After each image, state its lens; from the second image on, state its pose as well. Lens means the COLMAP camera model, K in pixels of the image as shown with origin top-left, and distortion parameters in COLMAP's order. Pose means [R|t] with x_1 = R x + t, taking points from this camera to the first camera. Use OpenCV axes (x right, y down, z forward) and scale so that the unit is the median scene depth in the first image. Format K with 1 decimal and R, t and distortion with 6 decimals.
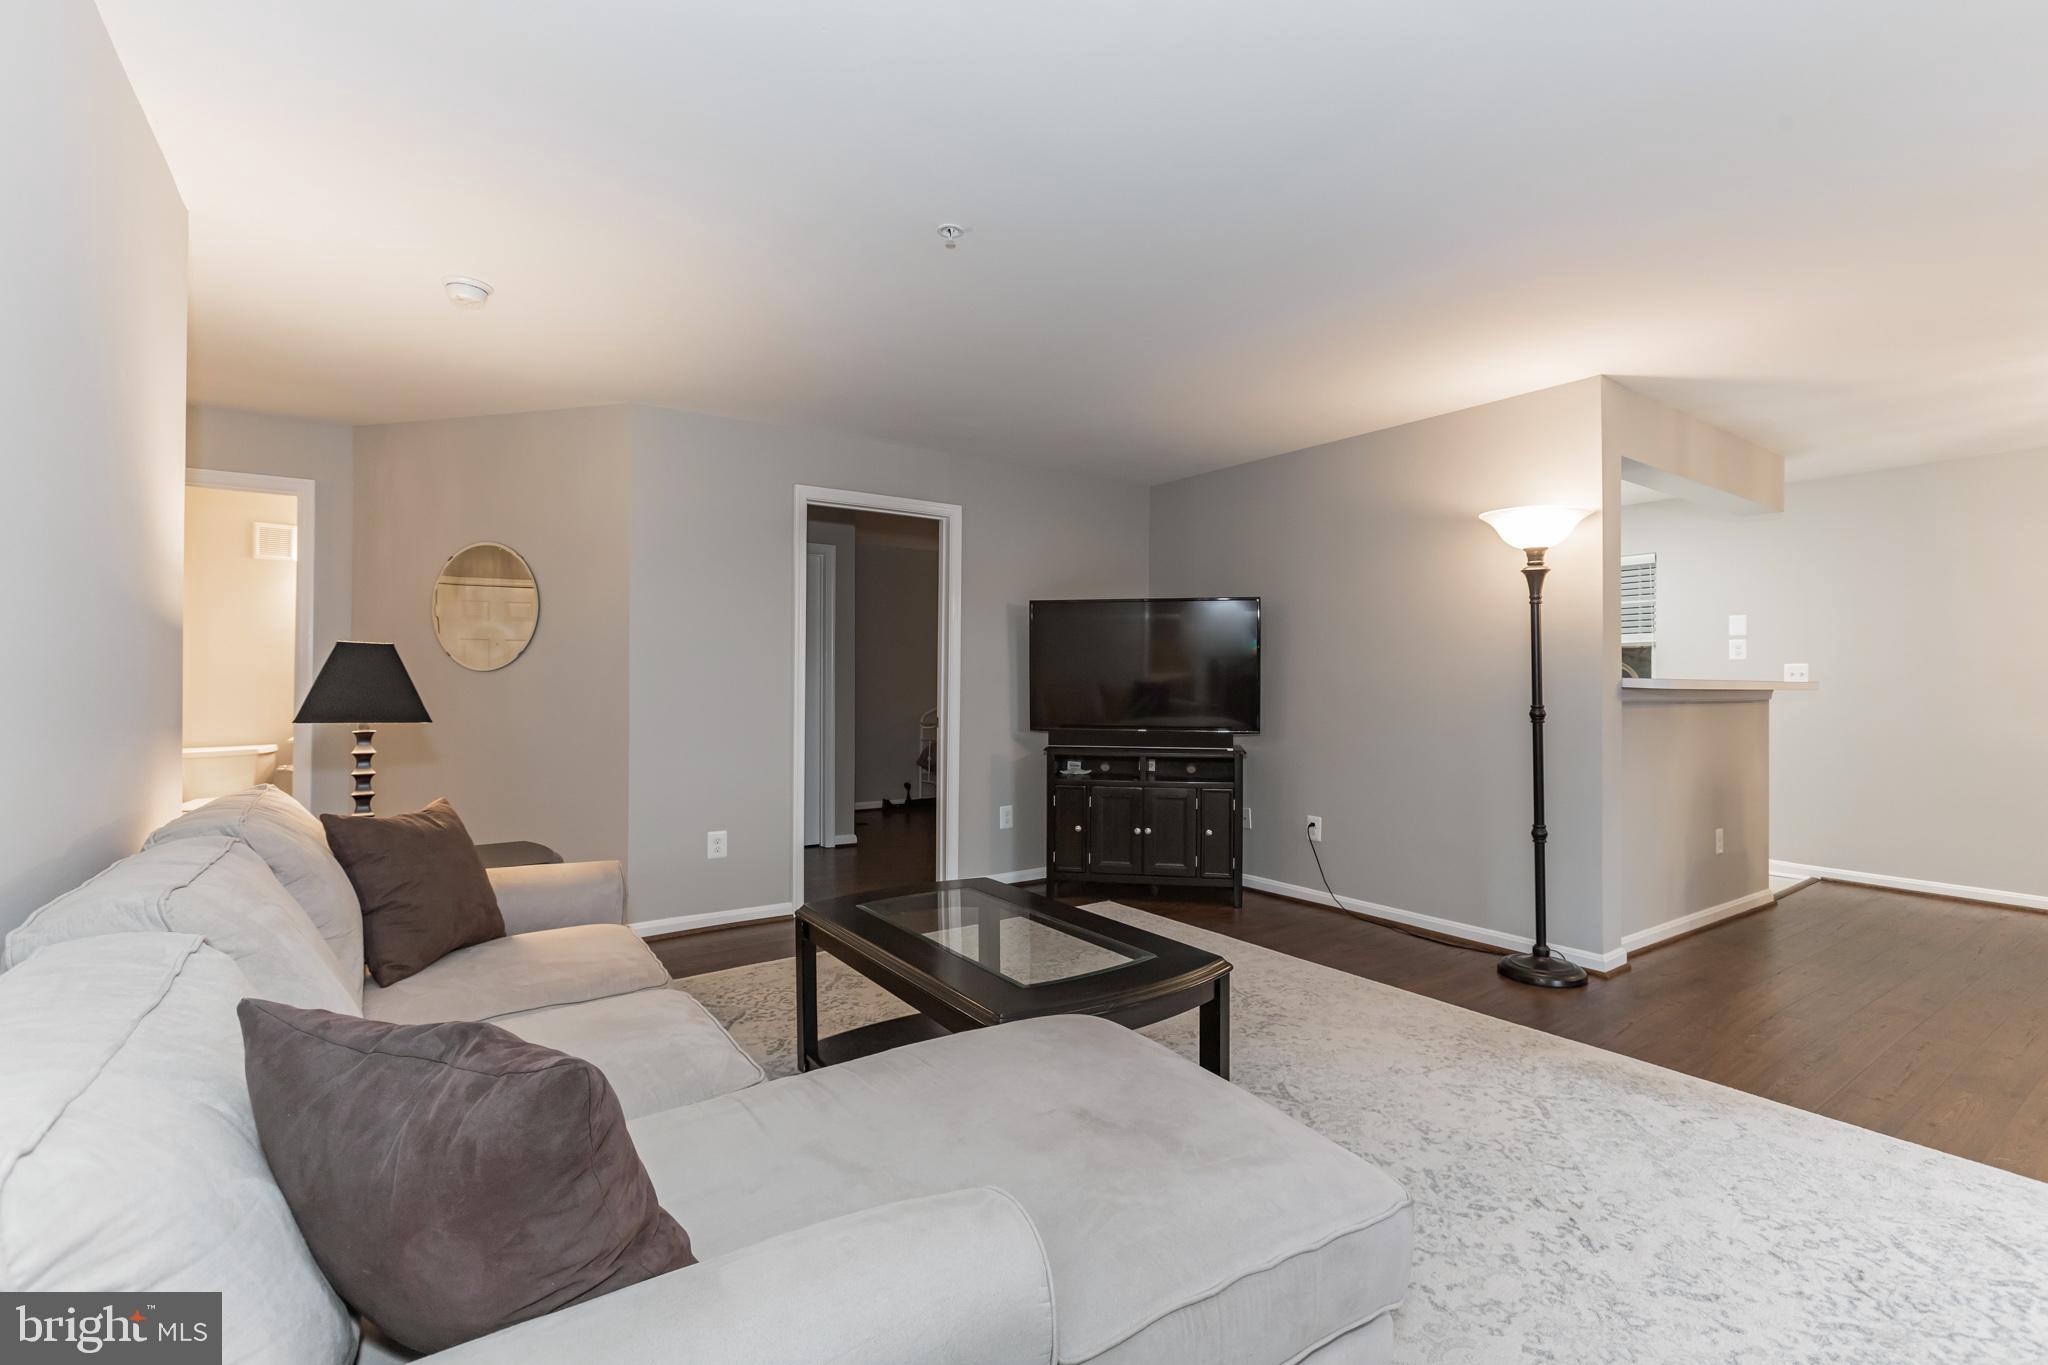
lens RADIAL K [[904.4, 0, 1026.7], [0, 904.4, 668.5], [0, 0, 1]] dist [0.003824, 0.000646]
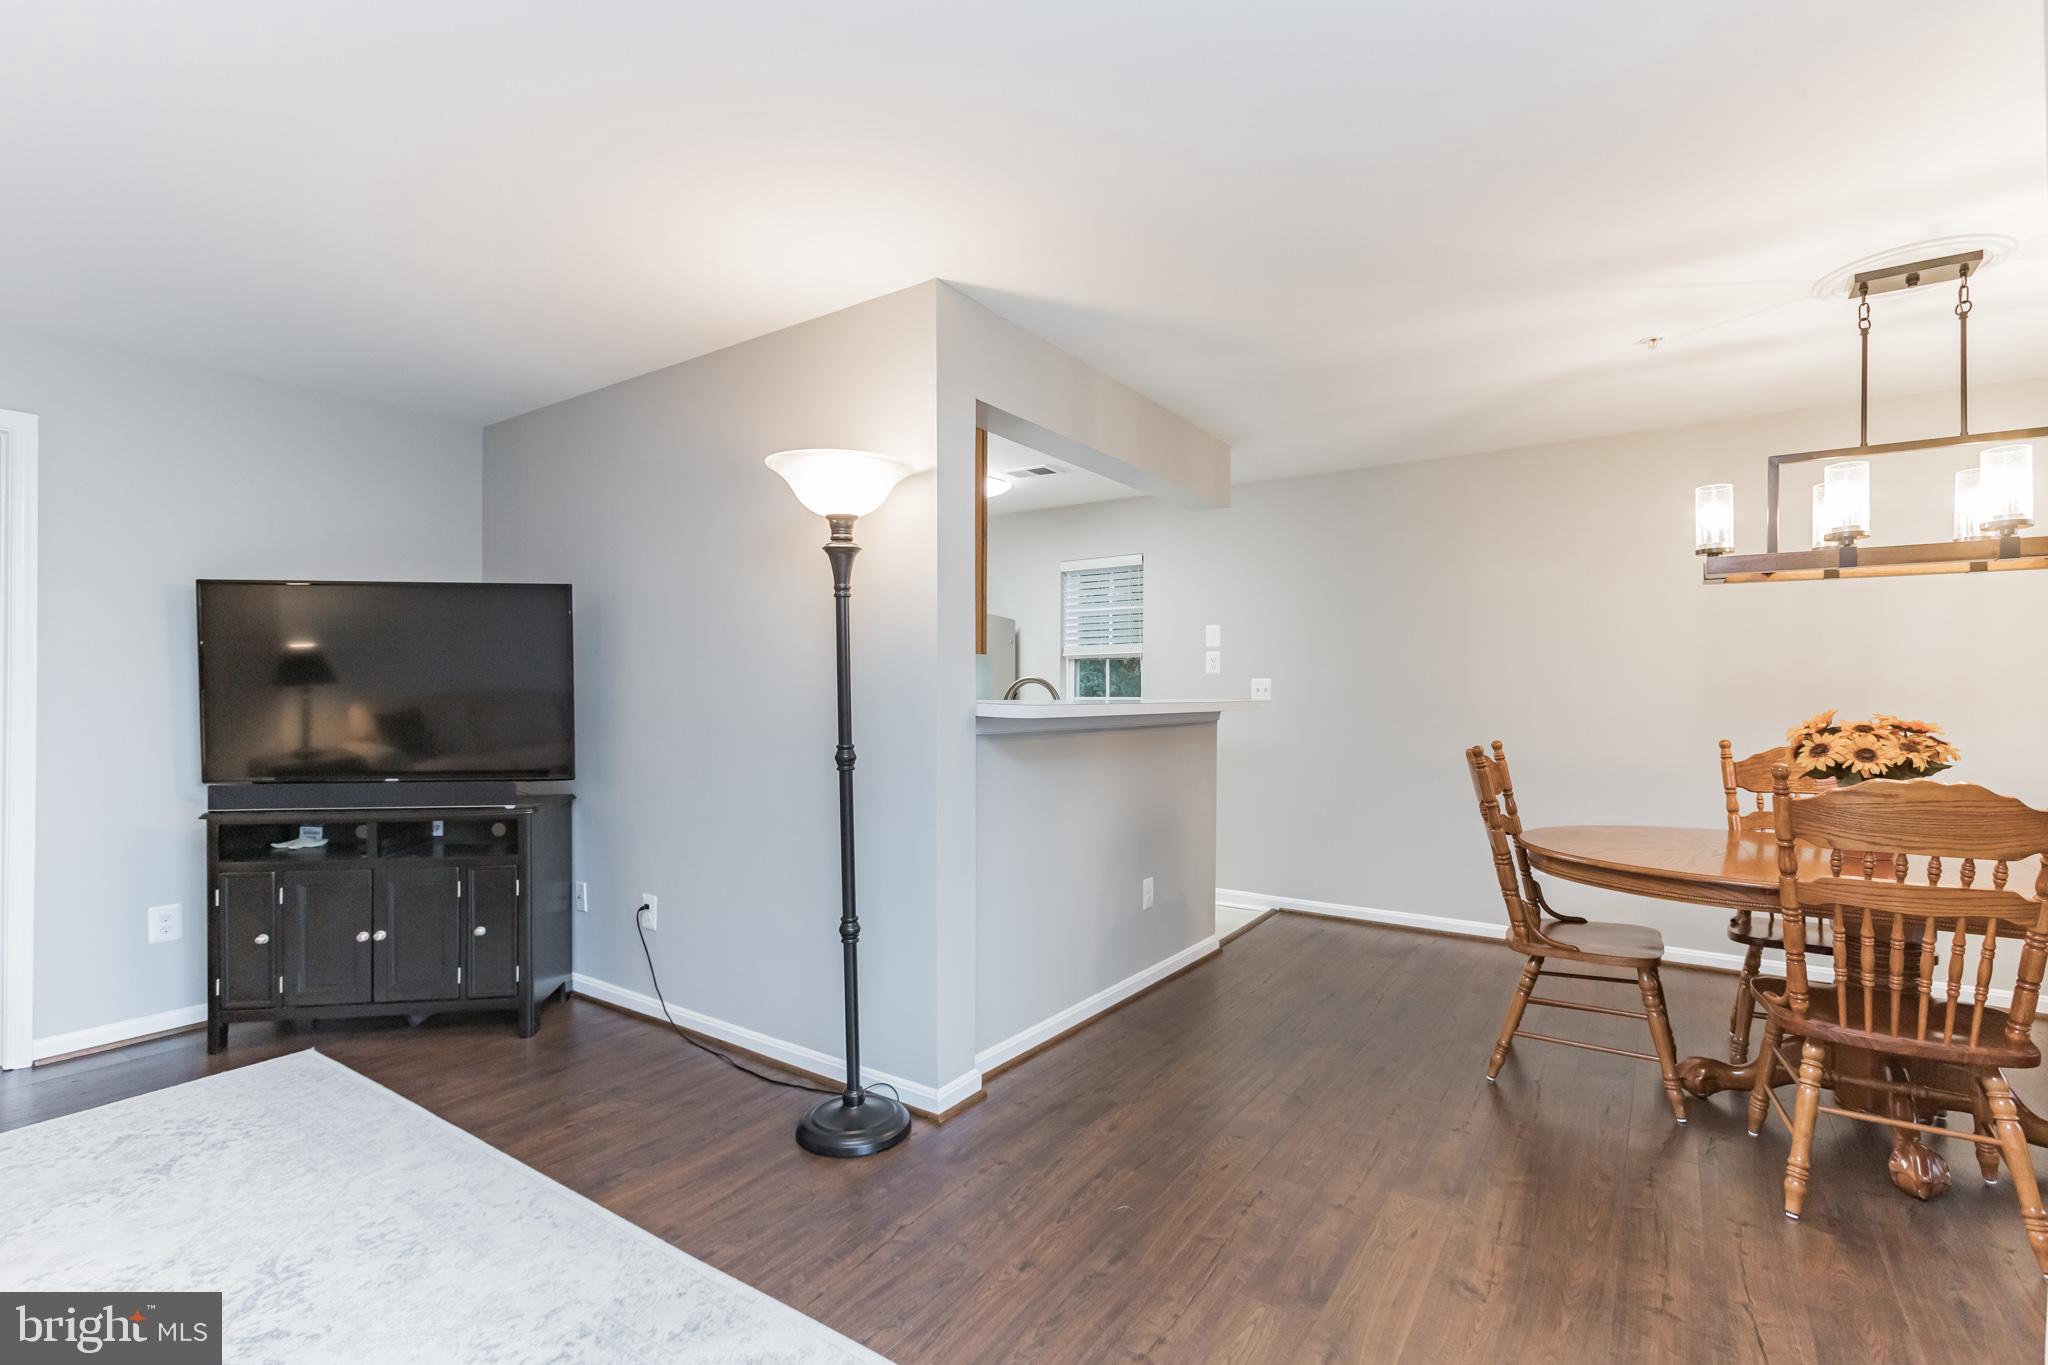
lens RADIAL K [[930.8, 0, 1022.8], [0, 930.8, 675.4], [0, 0, 1]] dist [-0.021951, 0.013523]
pose [[0.940499, 0.003383, 0.339780, 0.439124], [-0.004136, 0.999990, 0.001495, -0.013339], [-0.339772, -0.002811, 0.940504, 0.281224]]
